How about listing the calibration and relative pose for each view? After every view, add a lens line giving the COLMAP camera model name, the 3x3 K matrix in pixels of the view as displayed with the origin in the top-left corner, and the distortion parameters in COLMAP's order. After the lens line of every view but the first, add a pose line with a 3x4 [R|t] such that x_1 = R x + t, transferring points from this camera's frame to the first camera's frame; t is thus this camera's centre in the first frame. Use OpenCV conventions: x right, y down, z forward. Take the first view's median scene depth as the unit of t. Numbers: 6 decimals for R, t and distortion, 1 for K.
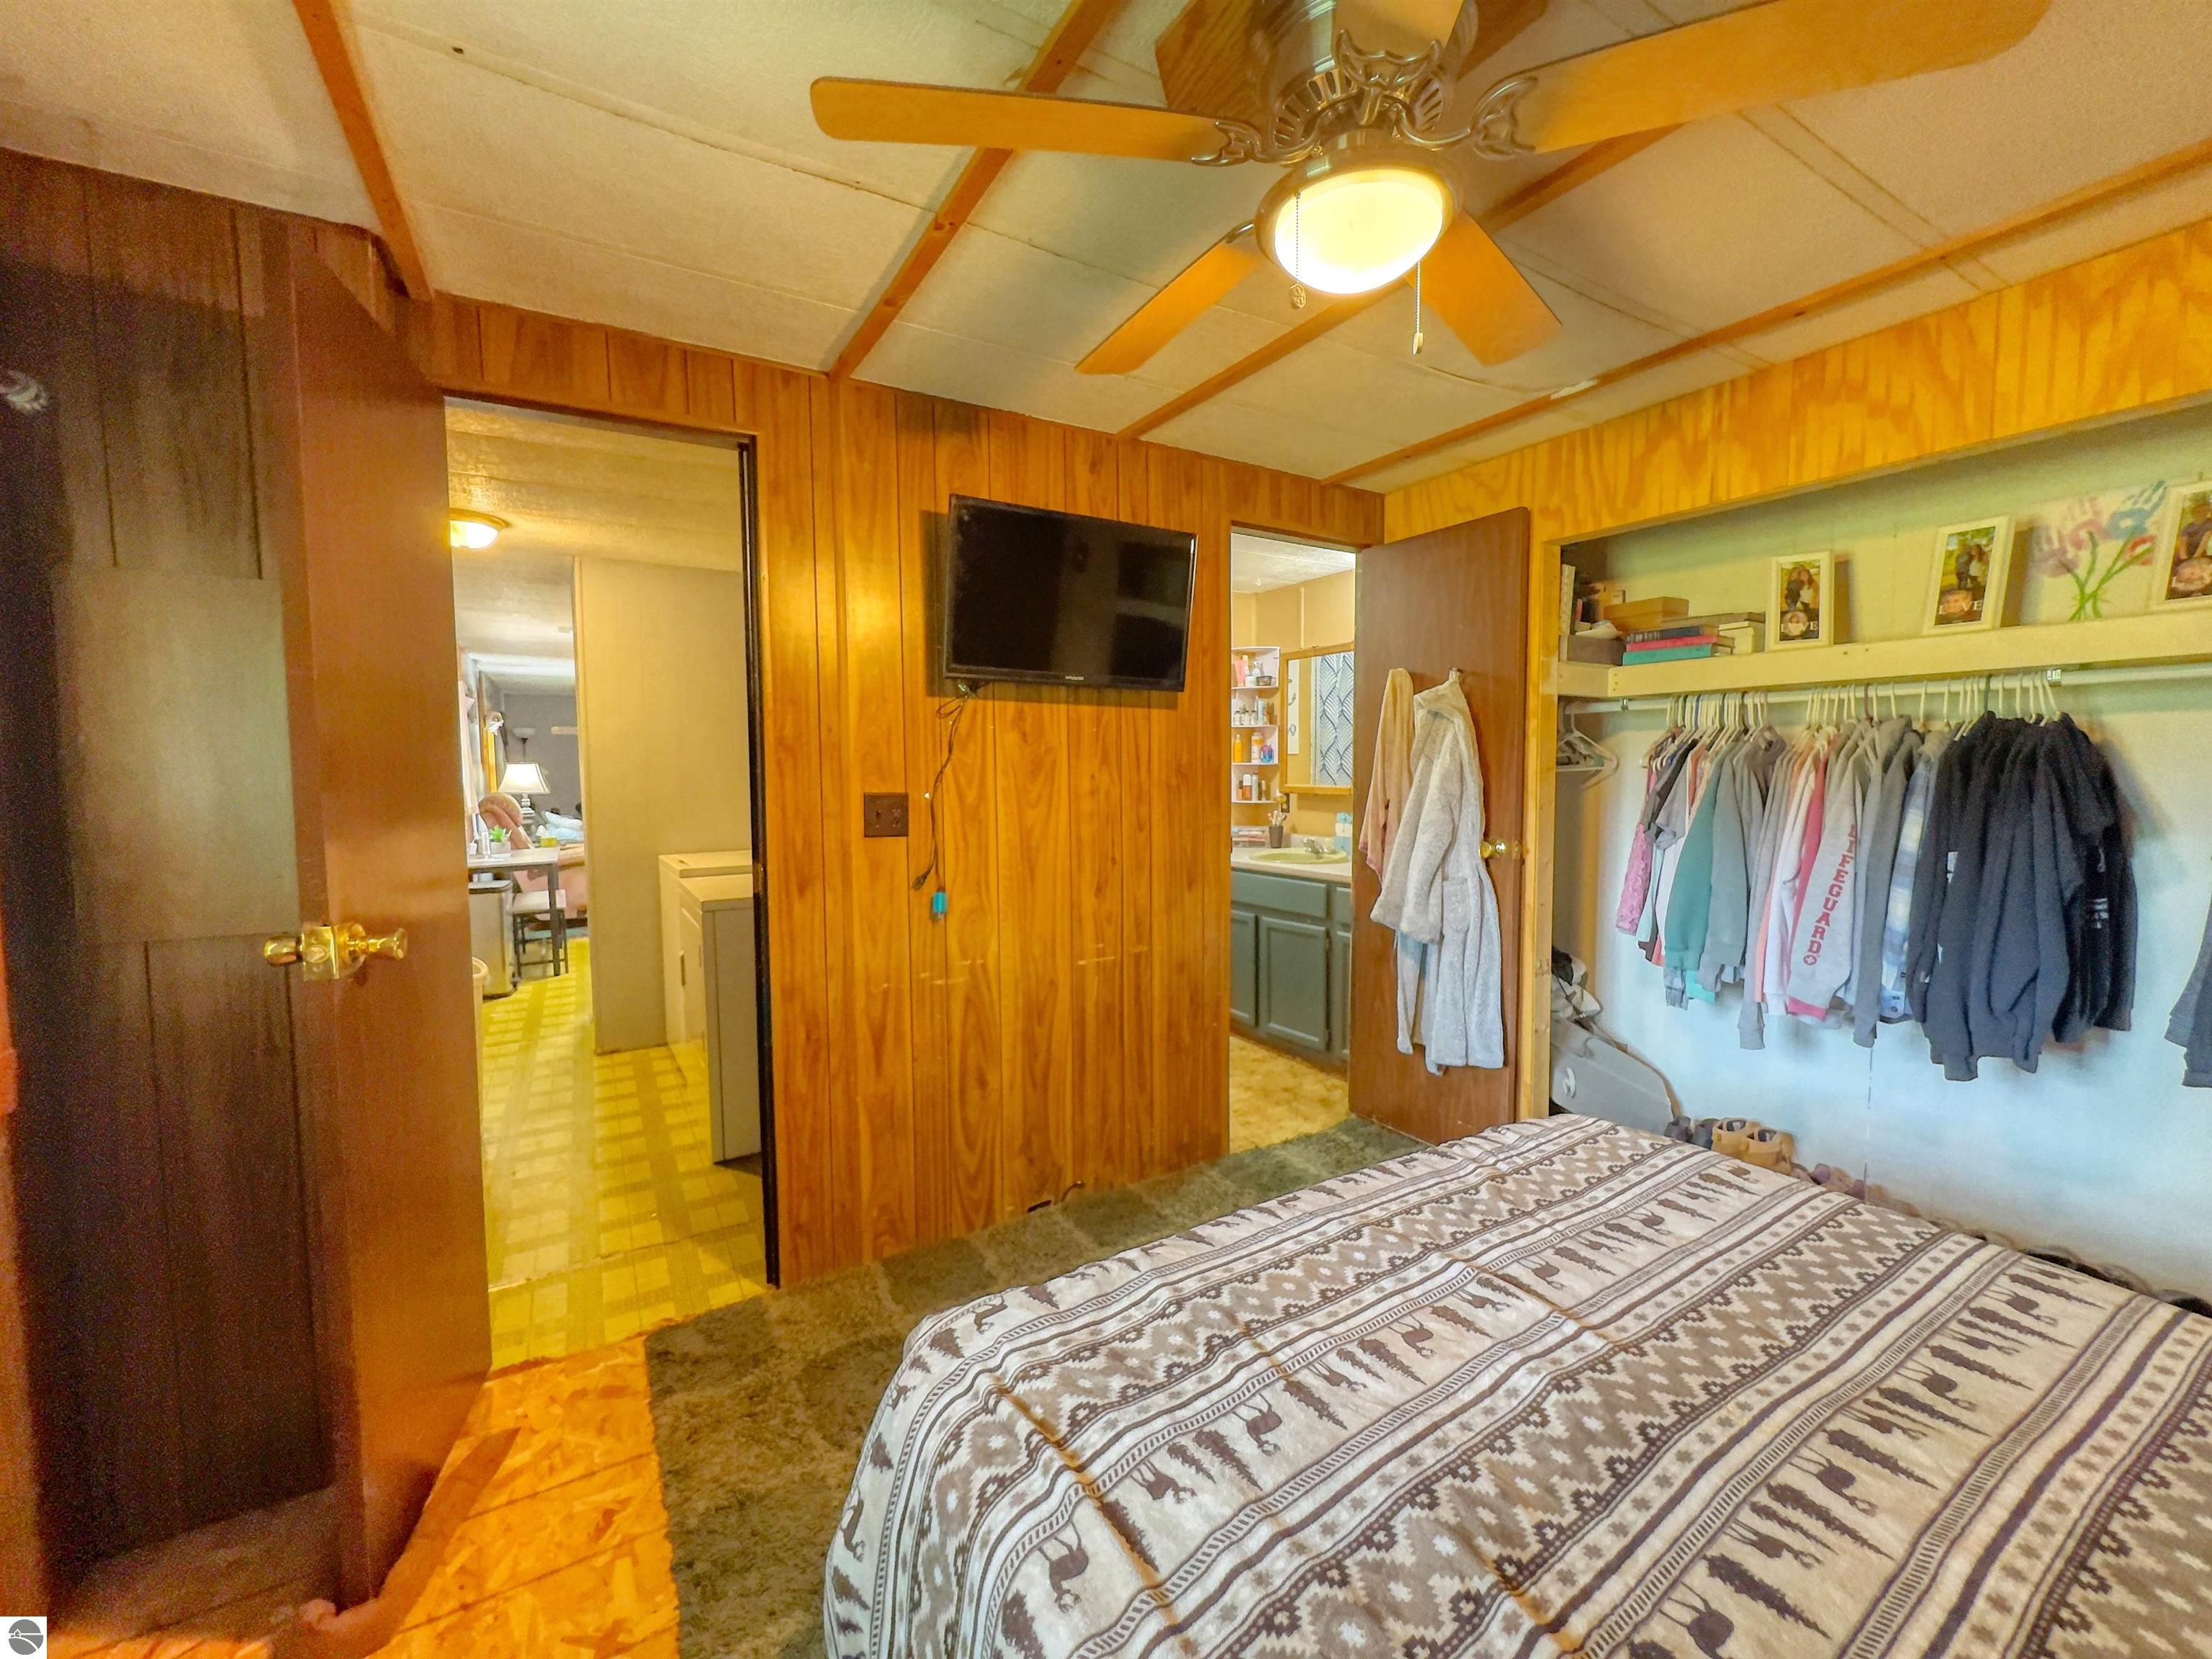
lens RADIAL K [[886.2, 0, 1108.0], [0, 886.2, 824.9], [0, 0, 1]] dist [-0.001164, -0.000057]
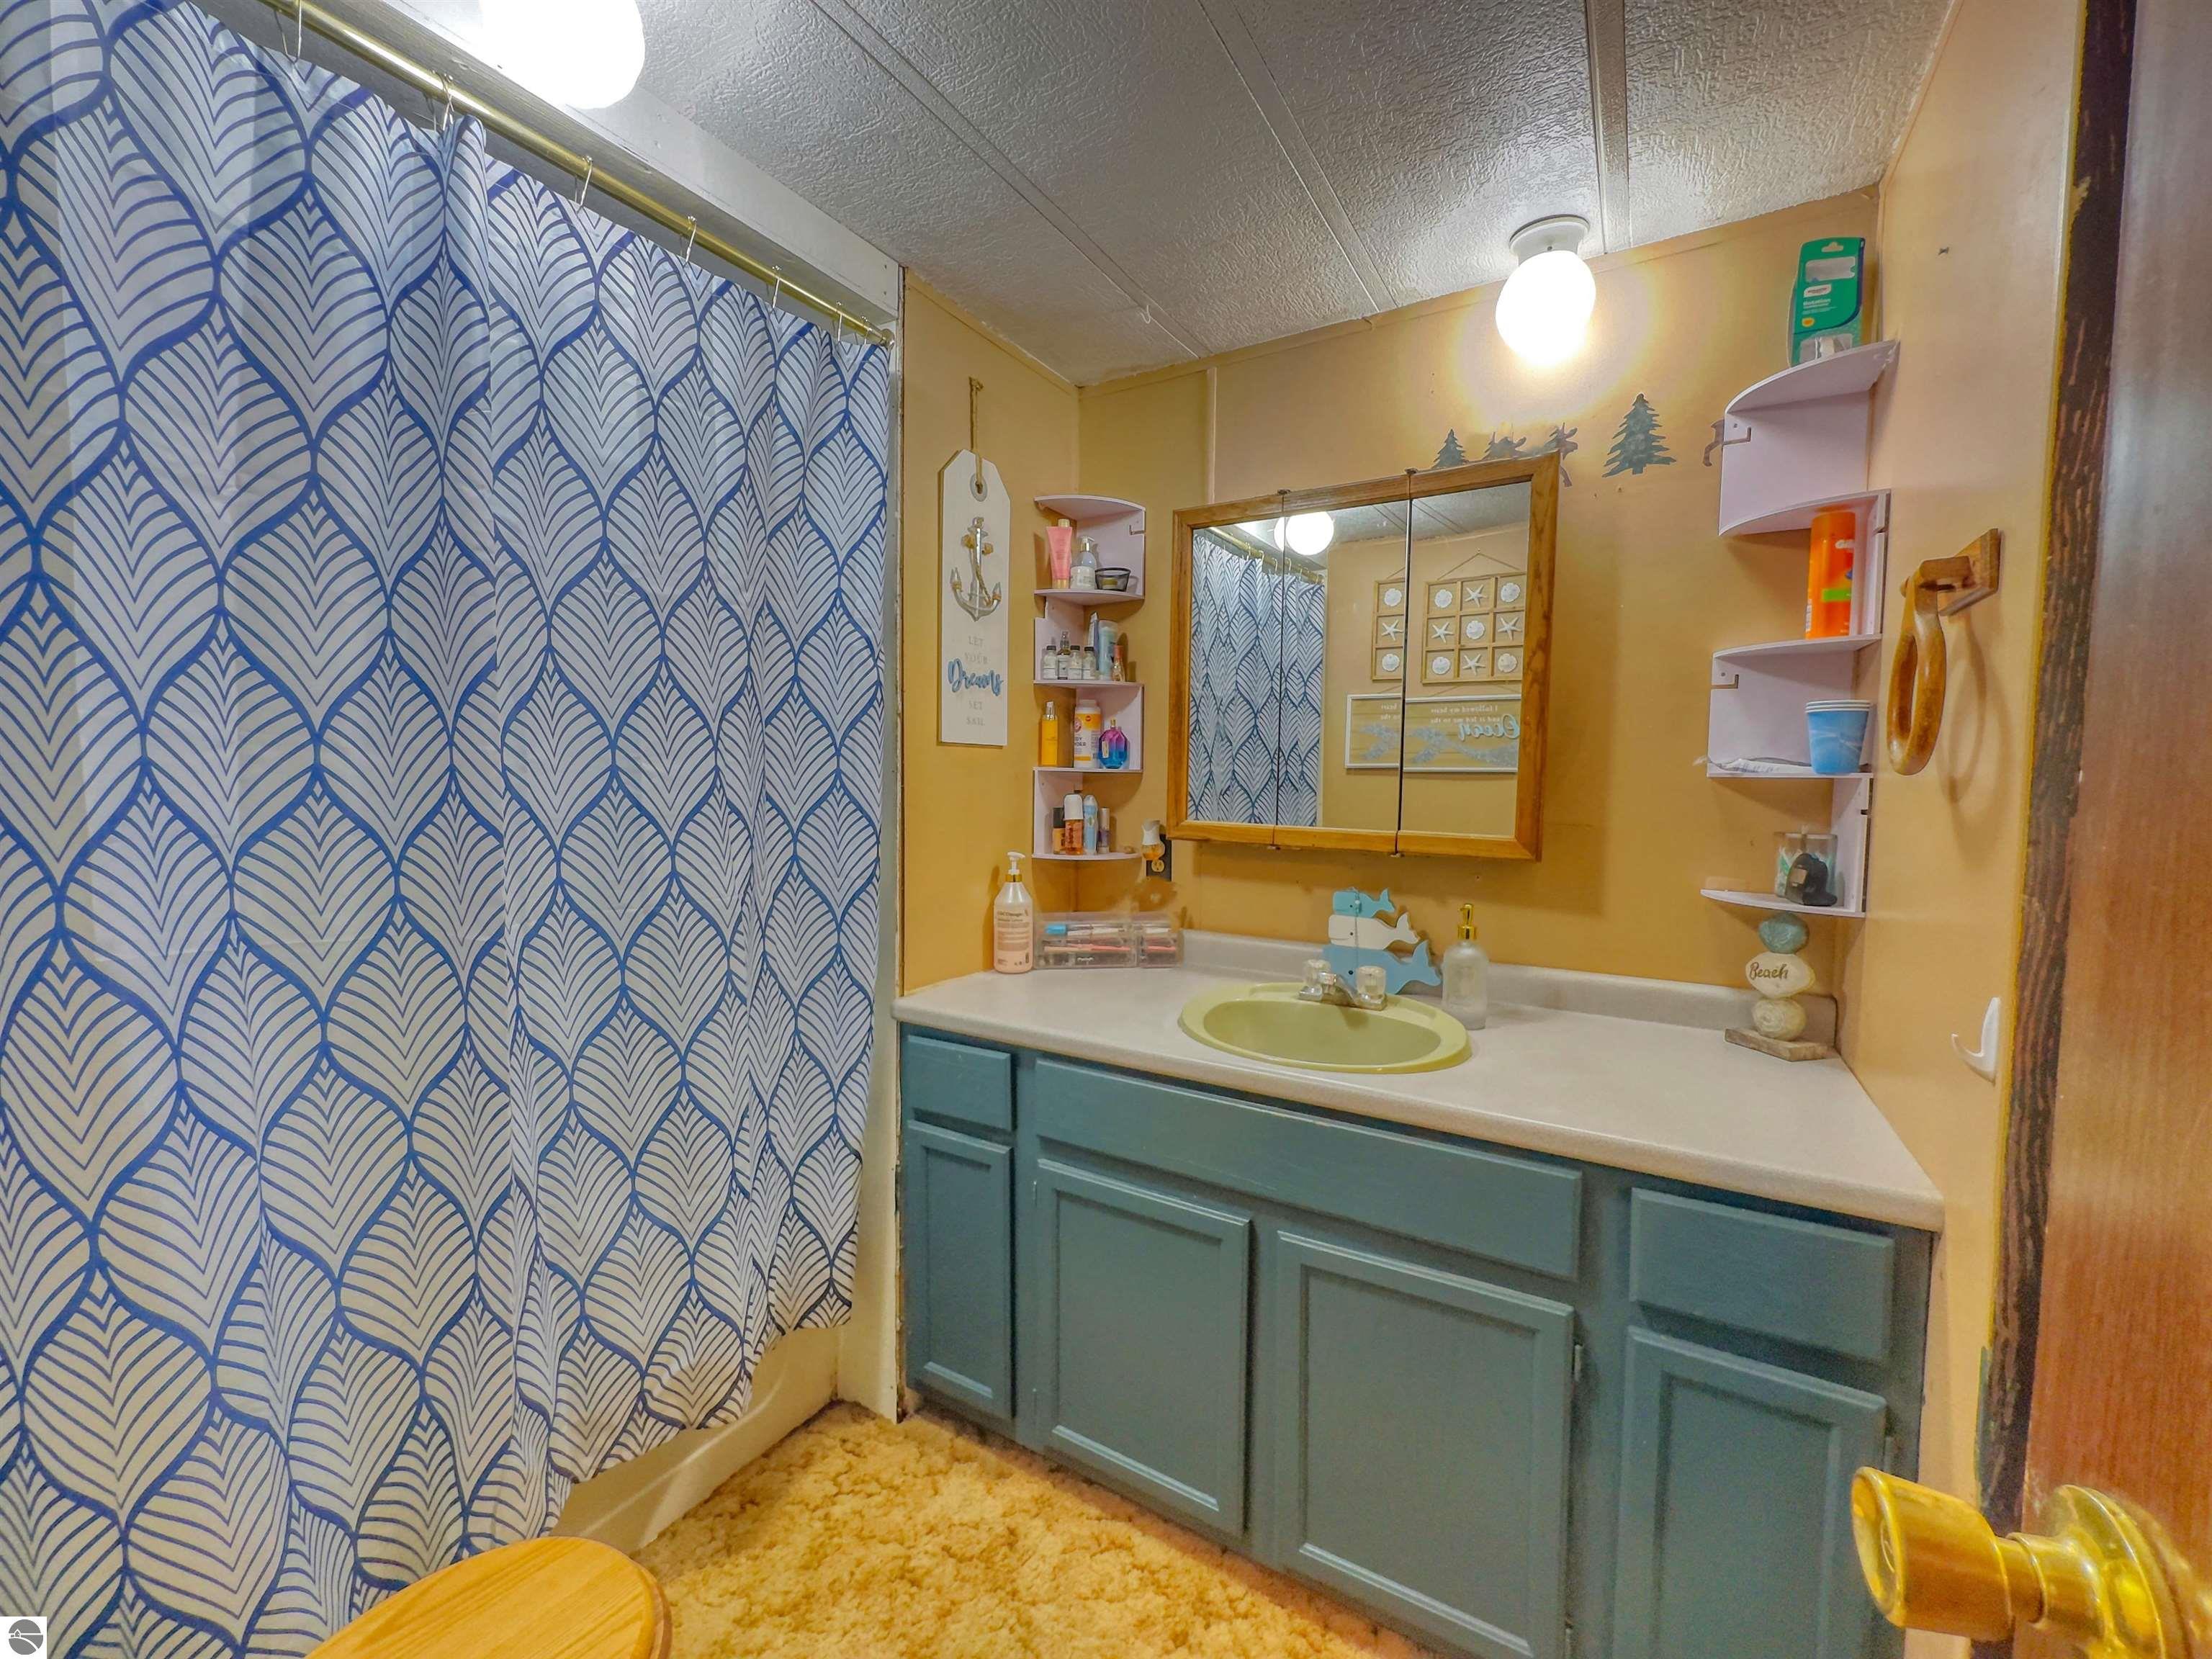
lens RADIAL K [[886.2, 0, 1106.2], [0, 886.2, 826.3], [0, 0, 1]] dist [-0.001164, -0.000057]
pose [[0.882032, -0.009161, 0.471100, -0.033196], [0.012747, 0.999909, -0.004422, -0.040078], [-0.471016, 0.009906, 0.882069, 0.624807]]
